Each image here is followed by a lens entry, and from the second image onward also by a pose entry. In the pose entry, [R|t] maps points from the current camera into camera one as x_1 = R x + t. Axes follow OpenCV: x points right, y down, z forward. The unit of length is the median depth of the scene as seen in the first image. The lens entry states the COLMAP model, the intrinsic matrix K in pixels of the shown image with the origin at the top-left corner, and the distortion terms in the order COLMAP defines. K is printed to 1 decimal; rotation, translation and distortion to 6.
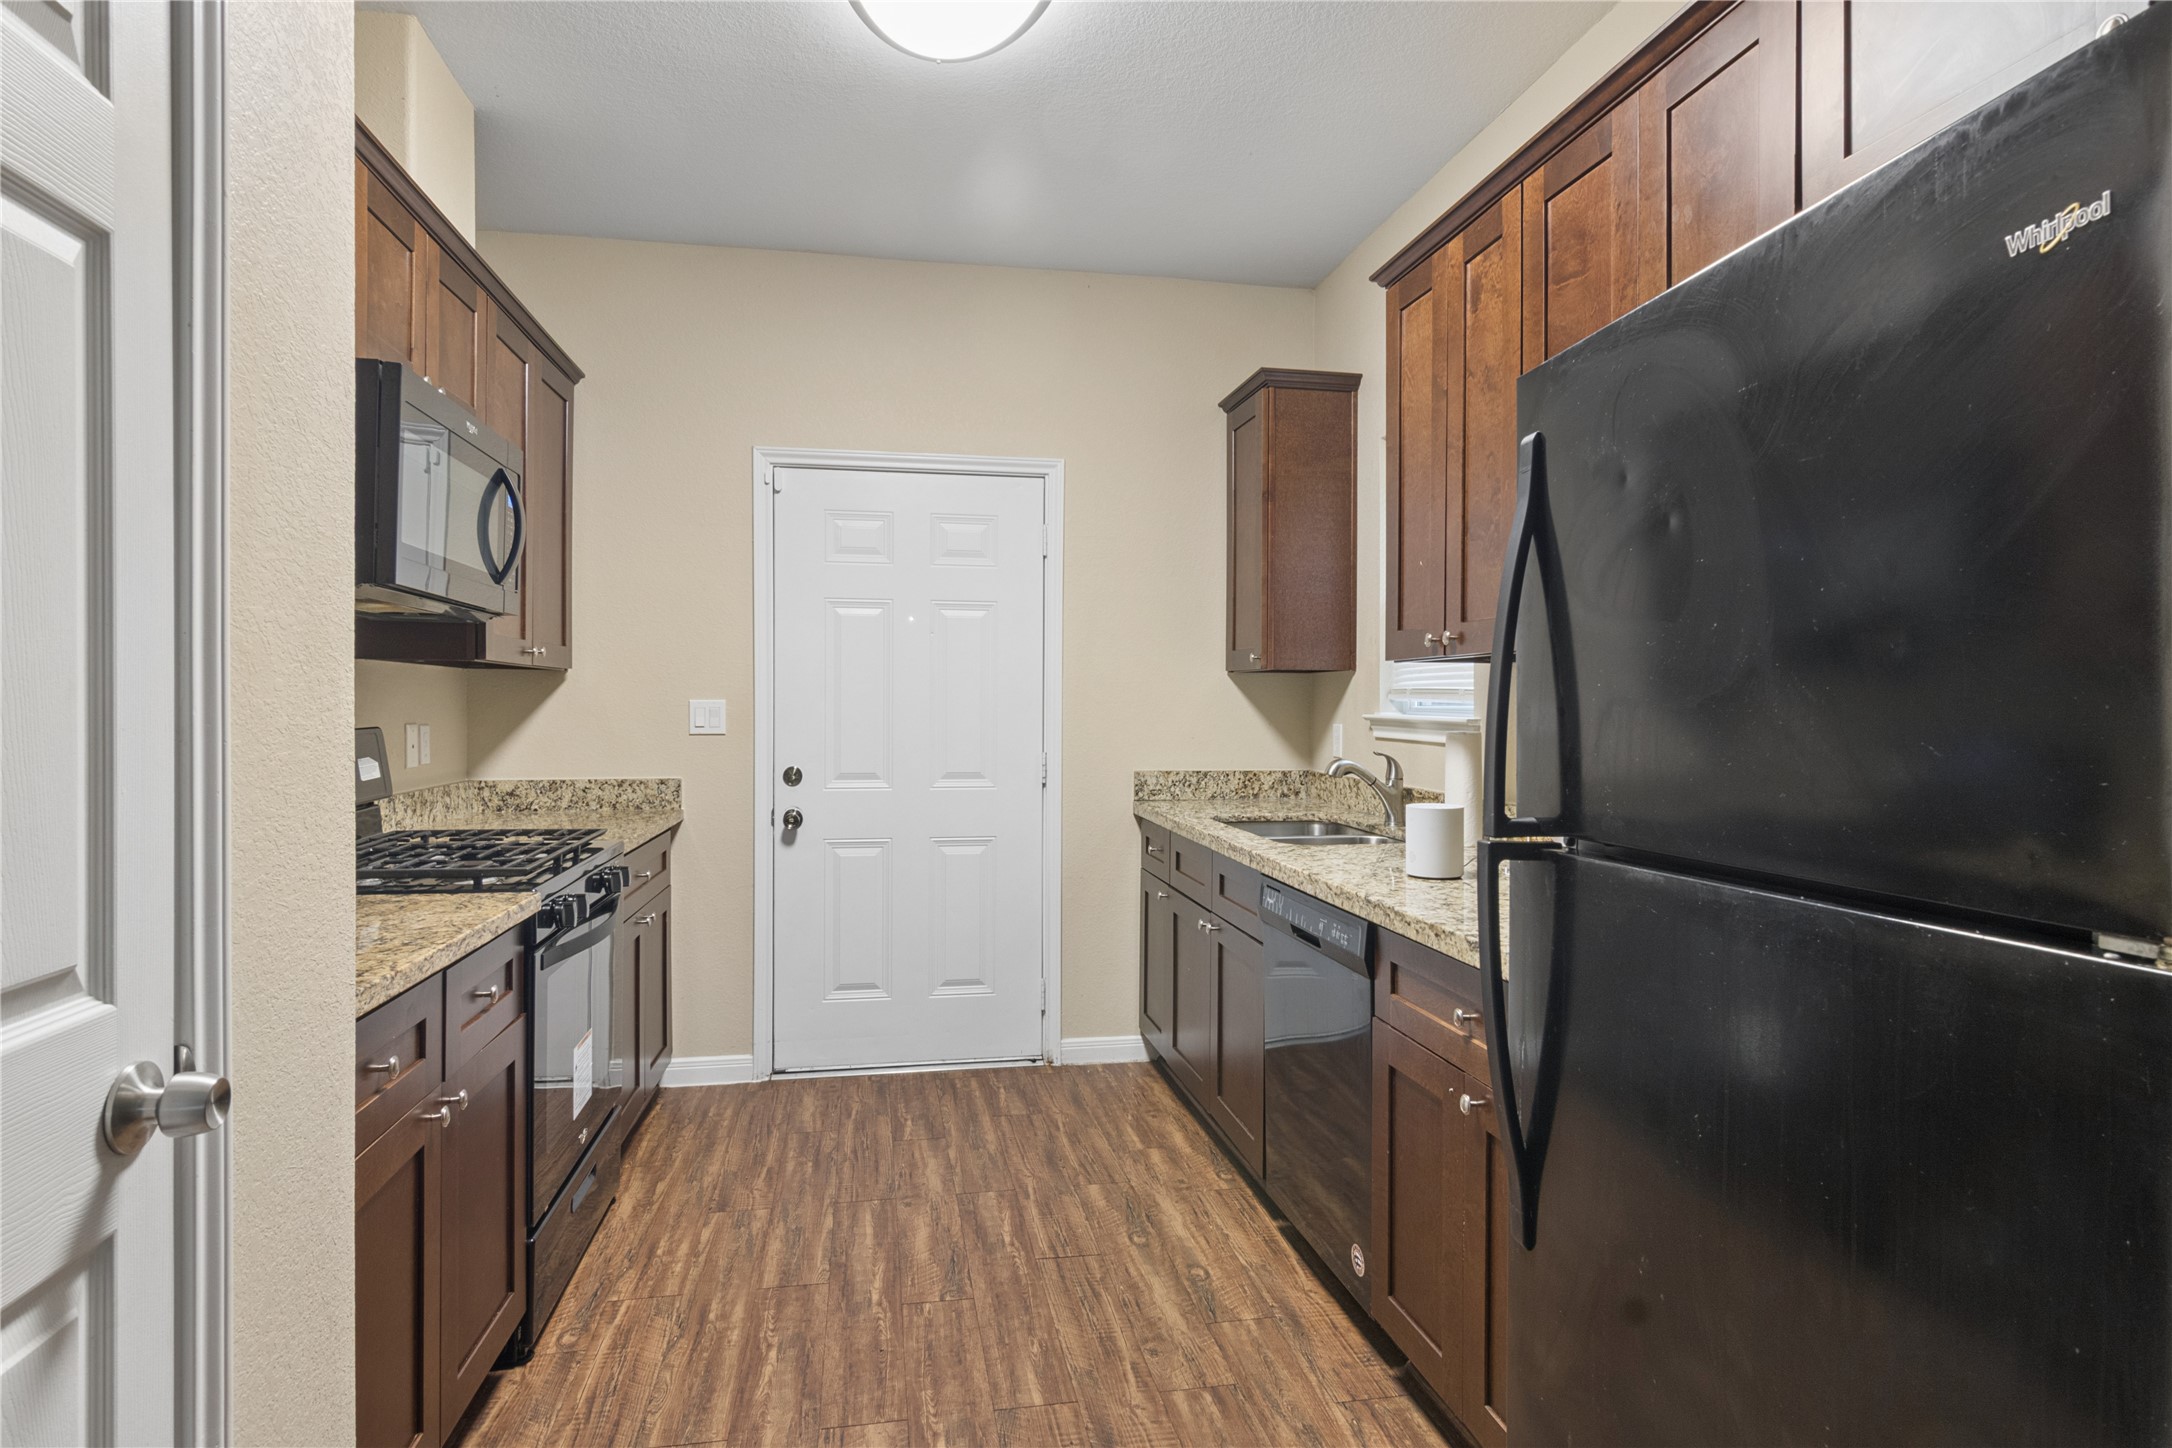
lens RADIAL K [[1125.8, 0, 1130.7], [0, 1125.8, 722.6], [0, 0, 1]] dist [-0.004024, 0.001684]
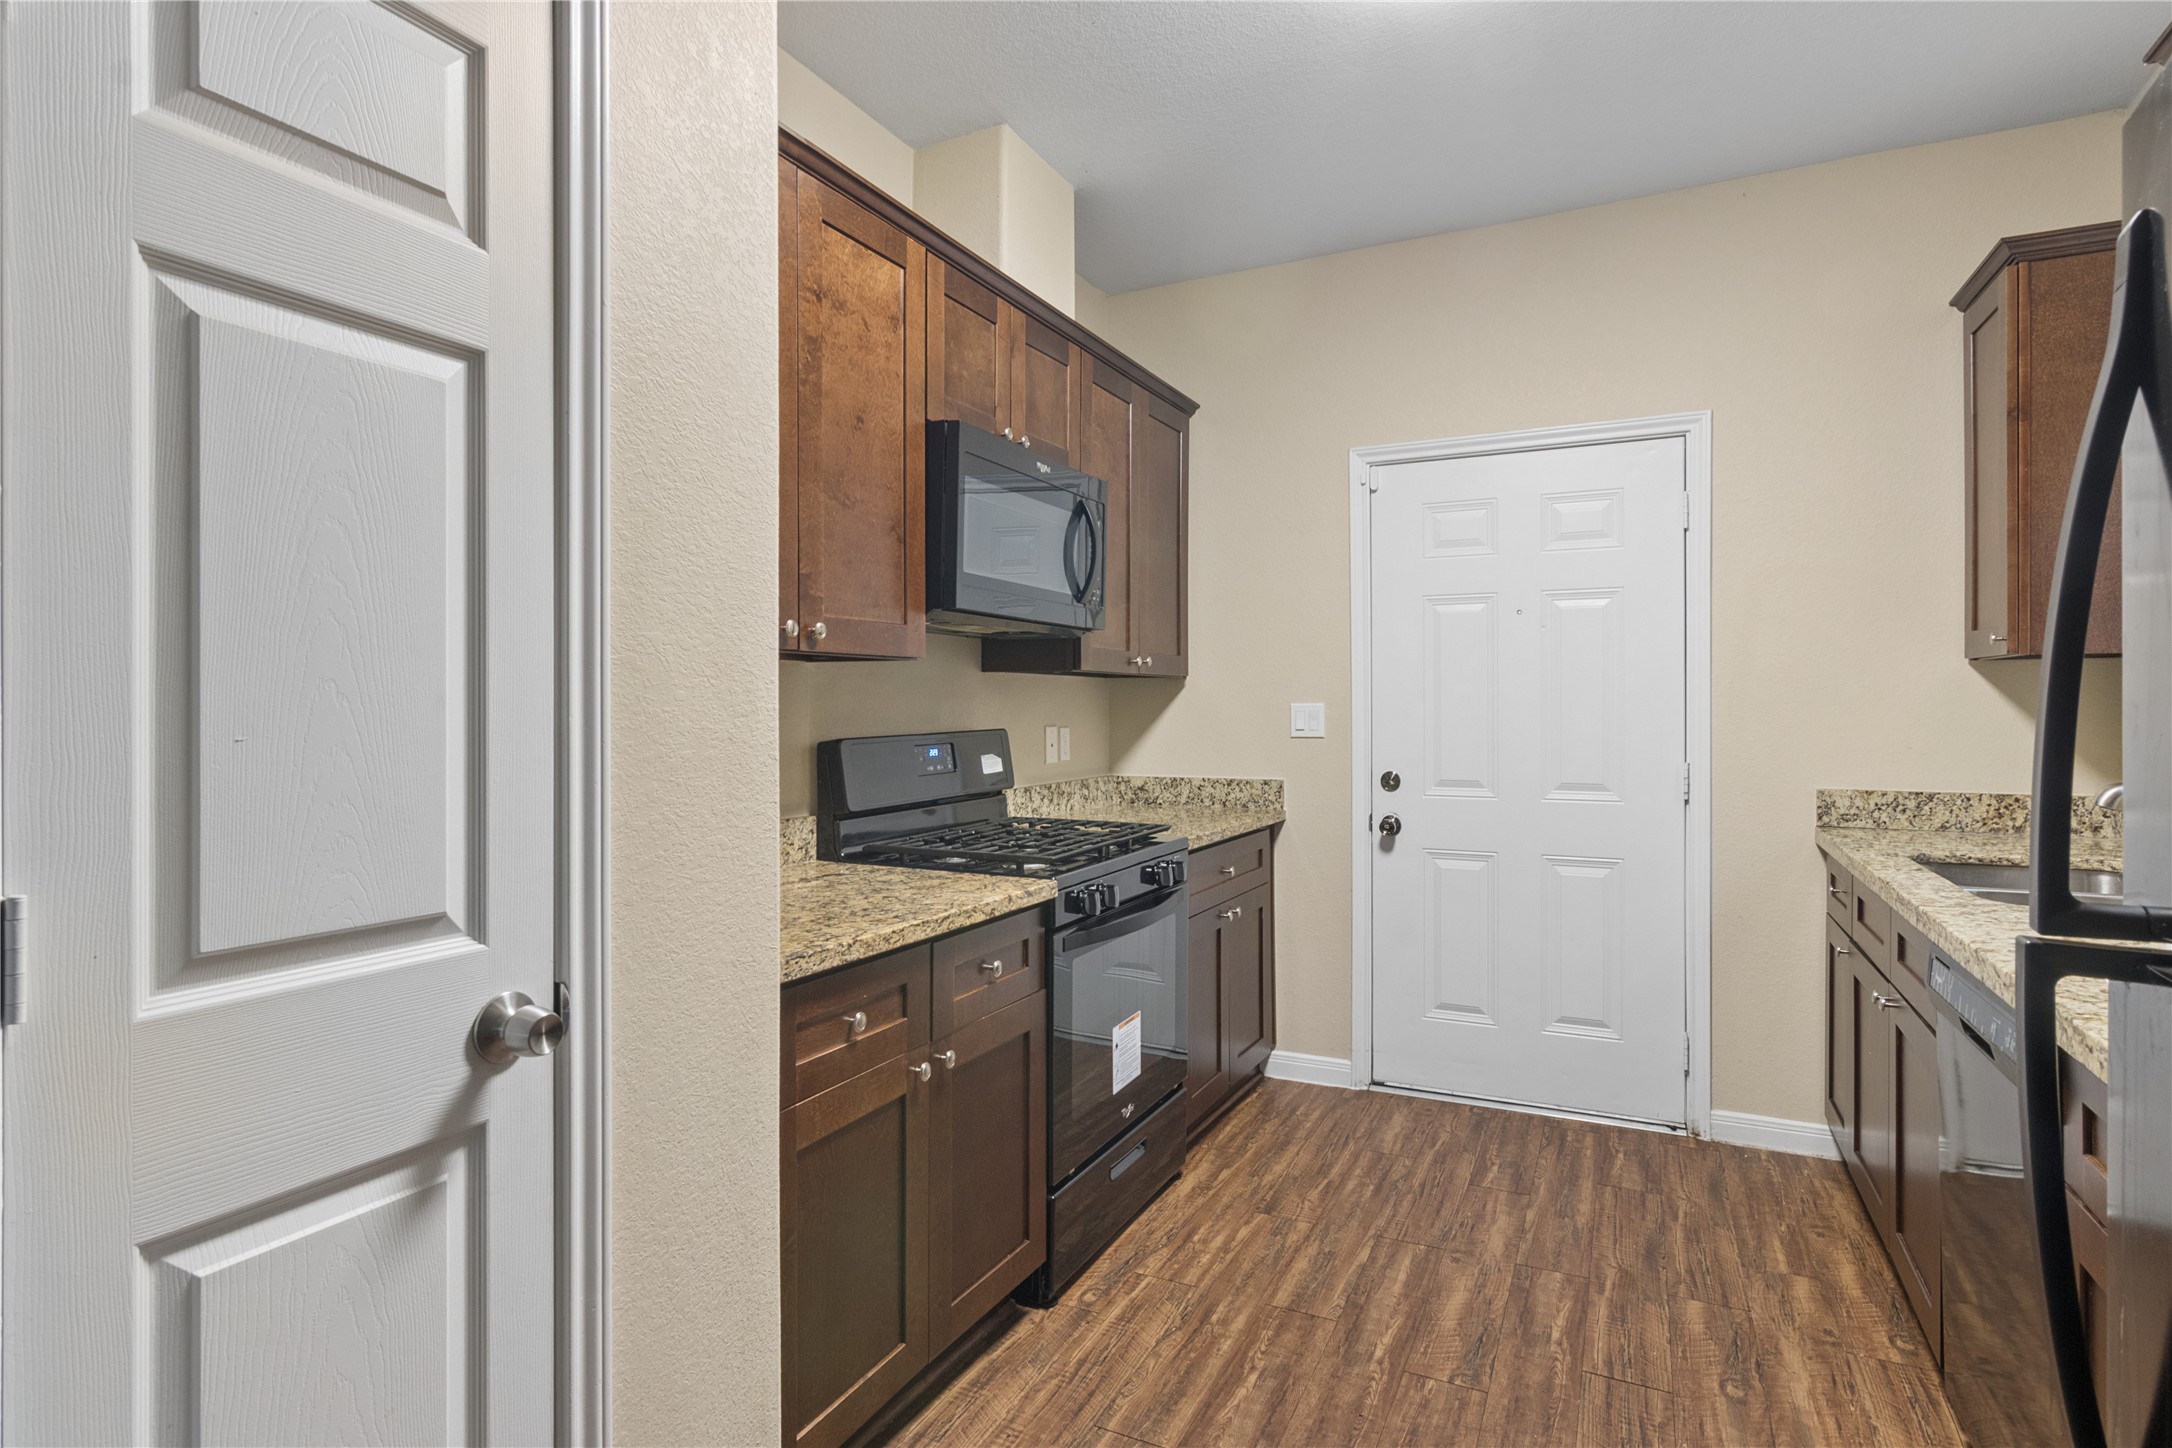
lens RADIAL K [[1125.8, 0, 1069.7], [0, 1125.8, 713.7], [0, 0, 1]] dist [-0.004024, 0.001684]
pose [[0.798877, -0.003273, -0.601486, 0.101026], [-0.002863, 0.999953, -0.009243, -0.001381], [0.601488, 0.009106, 0.798830, 0.089163]]
